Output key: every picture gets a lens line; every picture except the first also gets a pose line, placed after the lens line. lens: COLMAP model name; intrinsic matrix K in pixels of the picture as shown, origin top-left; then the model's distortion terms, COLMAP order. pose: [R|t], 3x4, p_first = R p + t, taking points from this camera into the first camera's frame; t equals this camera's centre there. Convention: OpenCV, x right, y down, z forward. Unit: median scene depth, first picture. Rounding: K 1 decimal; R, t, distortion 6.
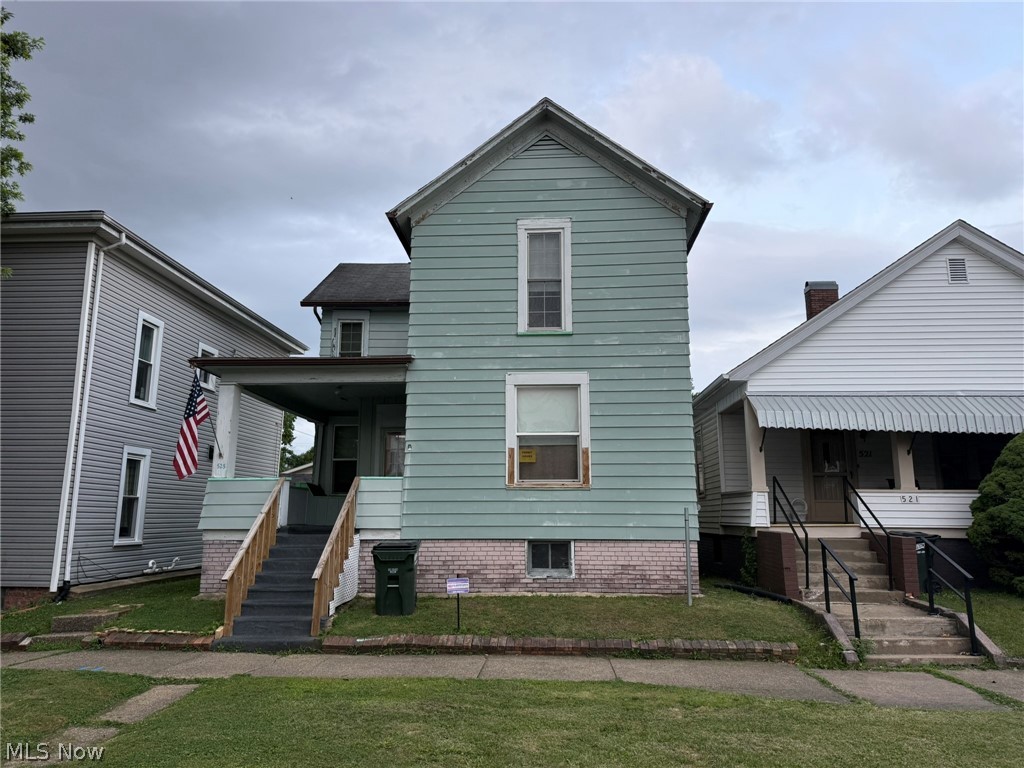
lens RADIAL K [[712.8, 0, 519.7], [0, 712.8, 384.0], [0, 0, 1]] dist [0.026139, -0.028823]
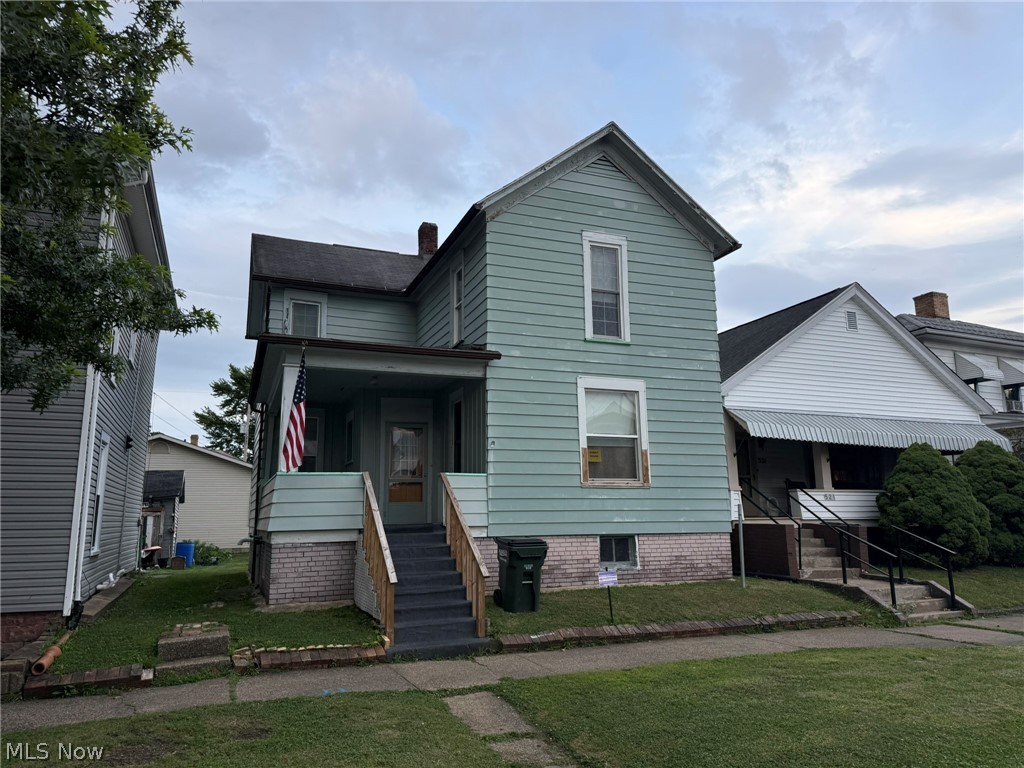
lens RADIAL K [[712.8, 0, 515.8], [0, 712.8, 381.4], [0, 0, 1]] dist [0.026139, -0.028823]
pose [[0.904998, 0.067854, 0.419969, -0.549137], [-0.064389, 0.997673, -0.022441, 0.022285], [-0.420514, -0.006732, 0.907261, 0.091112]]
